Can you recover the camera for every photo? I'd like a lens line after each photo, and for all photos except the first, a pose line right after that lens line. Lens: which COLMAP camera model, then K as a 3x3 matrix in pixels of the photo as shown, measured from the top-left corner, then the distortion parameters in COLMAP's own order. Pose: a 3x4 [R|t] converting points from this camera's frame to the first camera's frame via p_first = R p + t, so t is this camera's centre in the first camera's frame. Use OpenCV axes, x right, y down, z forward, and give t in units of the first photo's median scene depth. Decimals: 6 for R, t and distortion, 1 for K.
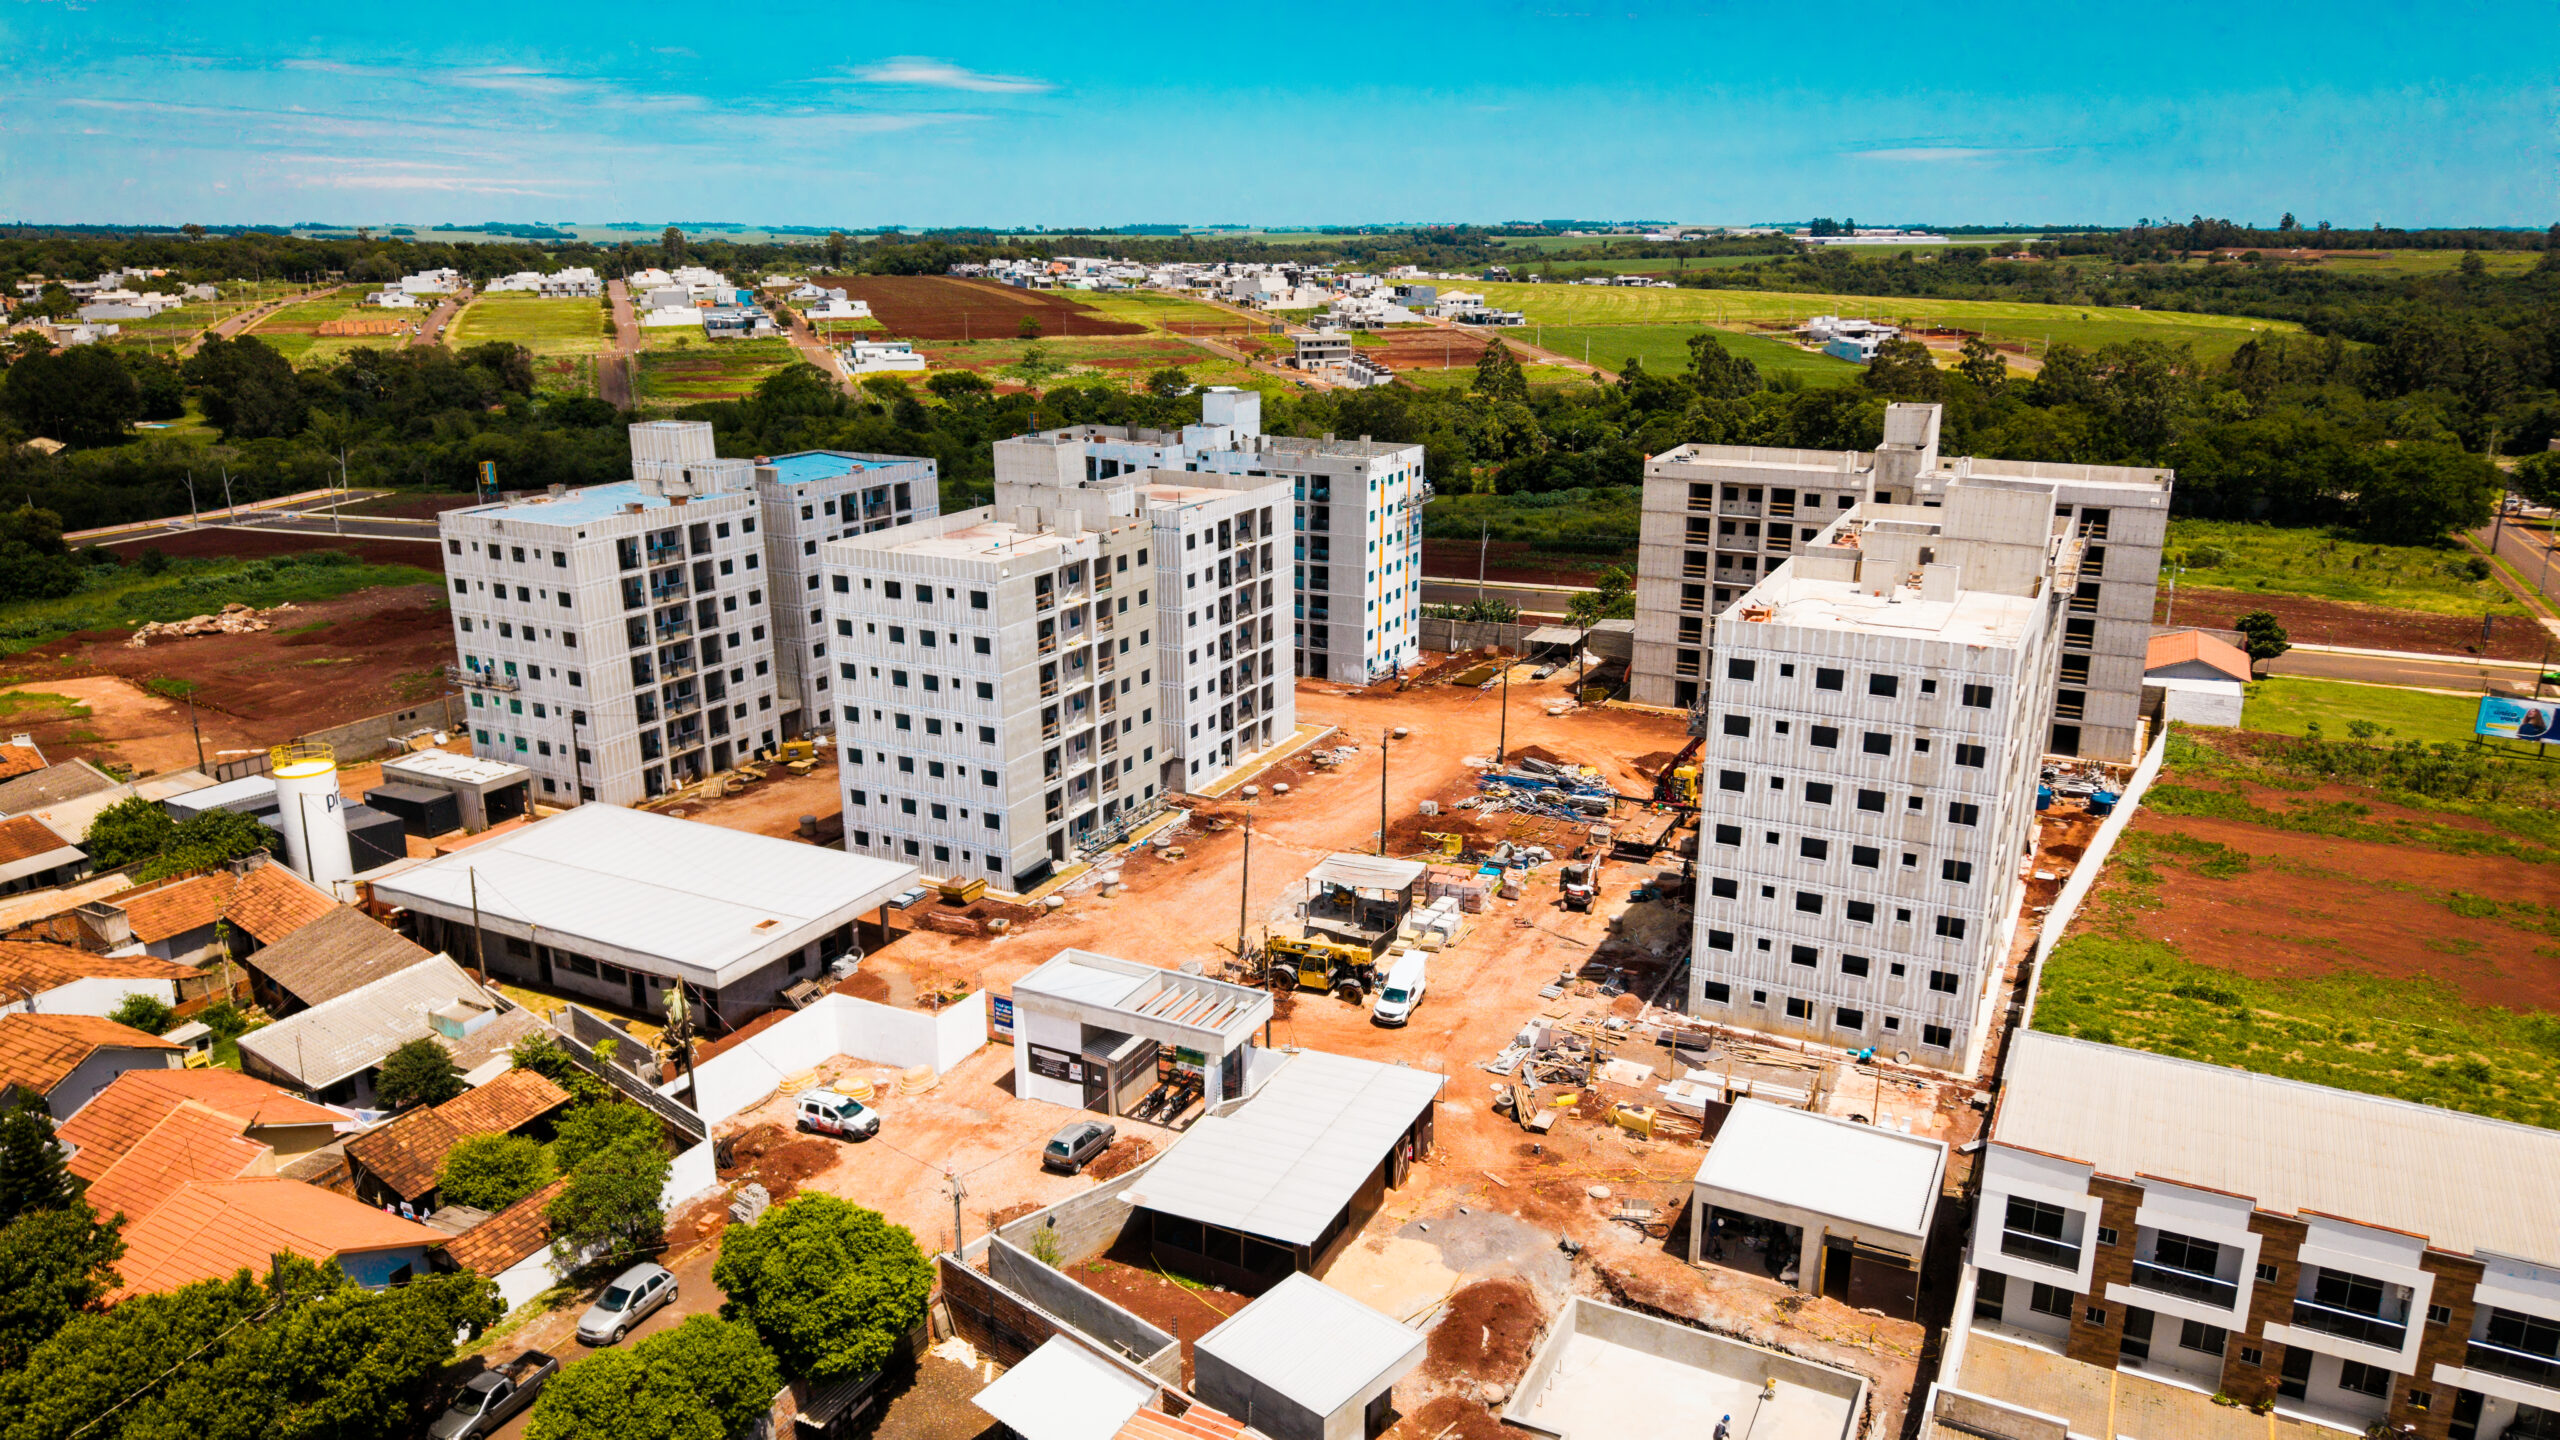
lens RADIAL K [[1697.1, 0, 1280.0], [0, 1697.1, 744.9], [0, 0, 1]] dist [0.002647, -0.003995]
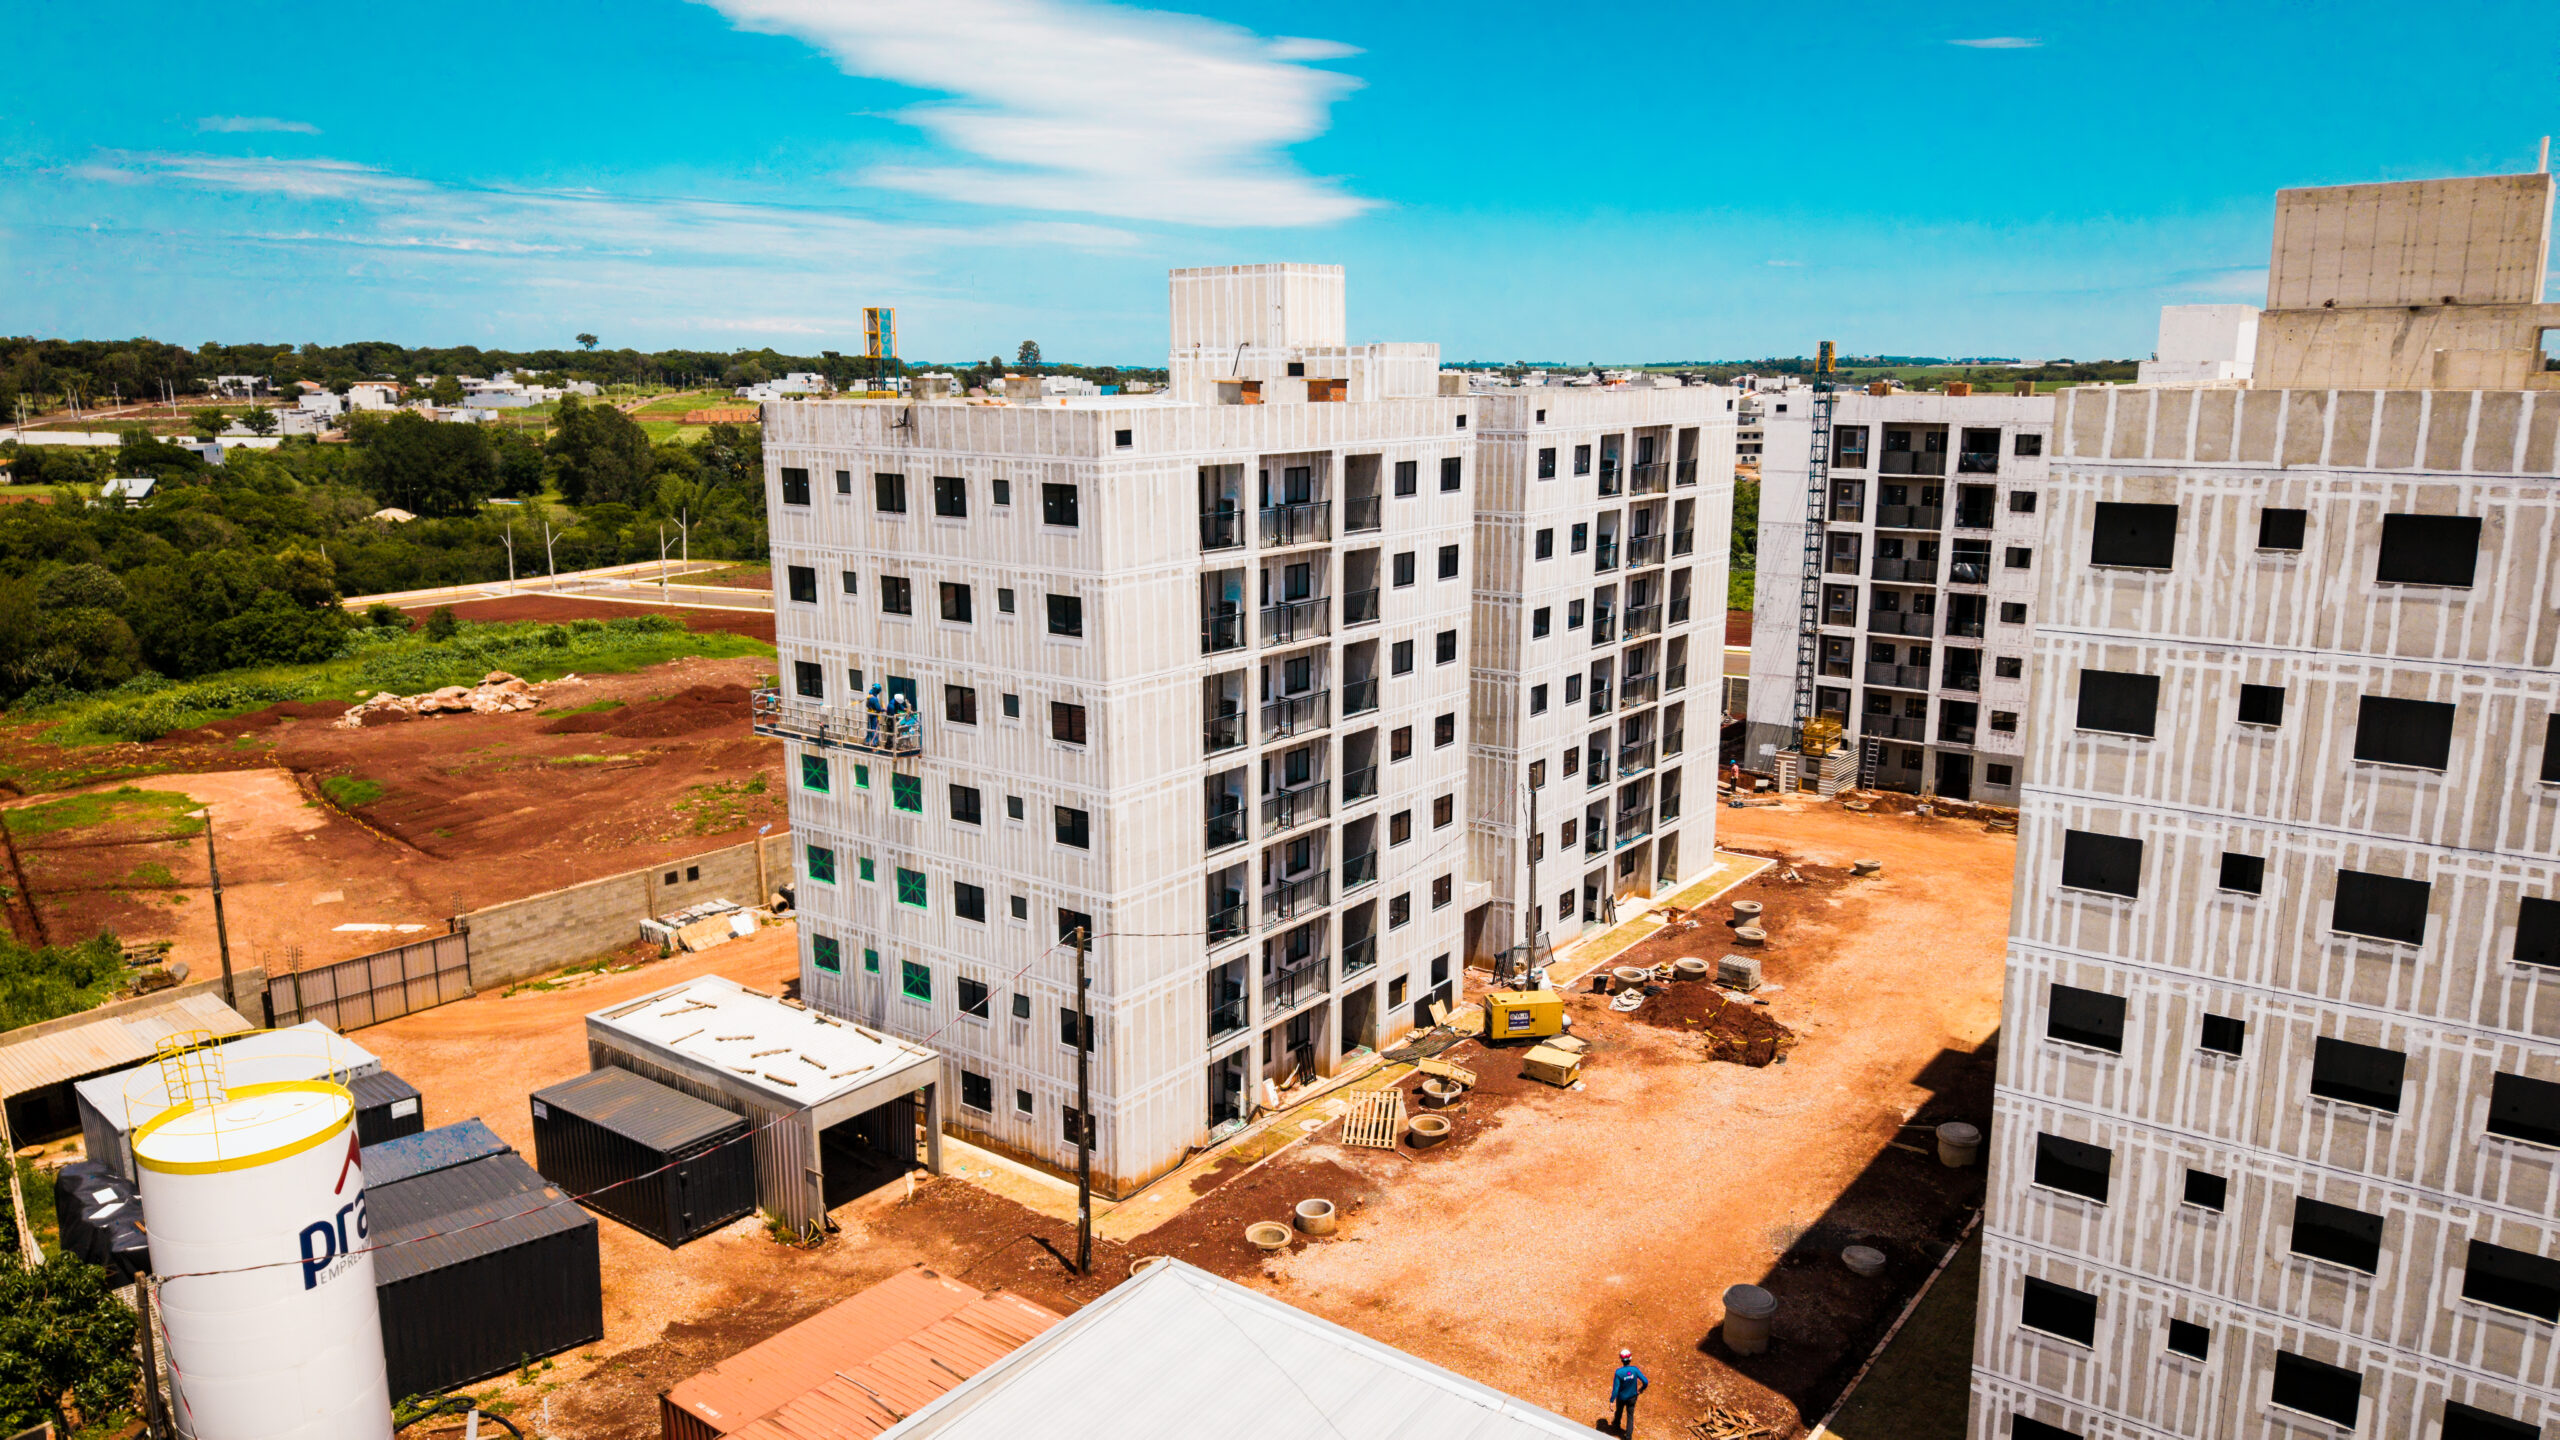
lens RADIAL K [[1697.1, 0, 1282.1], [0, 1697.1, 750.8], [0, 0, 1]] dist [0.002647, -0.003995]
pose [[0.984347, 0.038338, -0.172019, -0.286430], [-0.050860, 0.996320, -0.068985, -0.030468], [0.168741, 0.076654, 0.982675, 0.598143]]
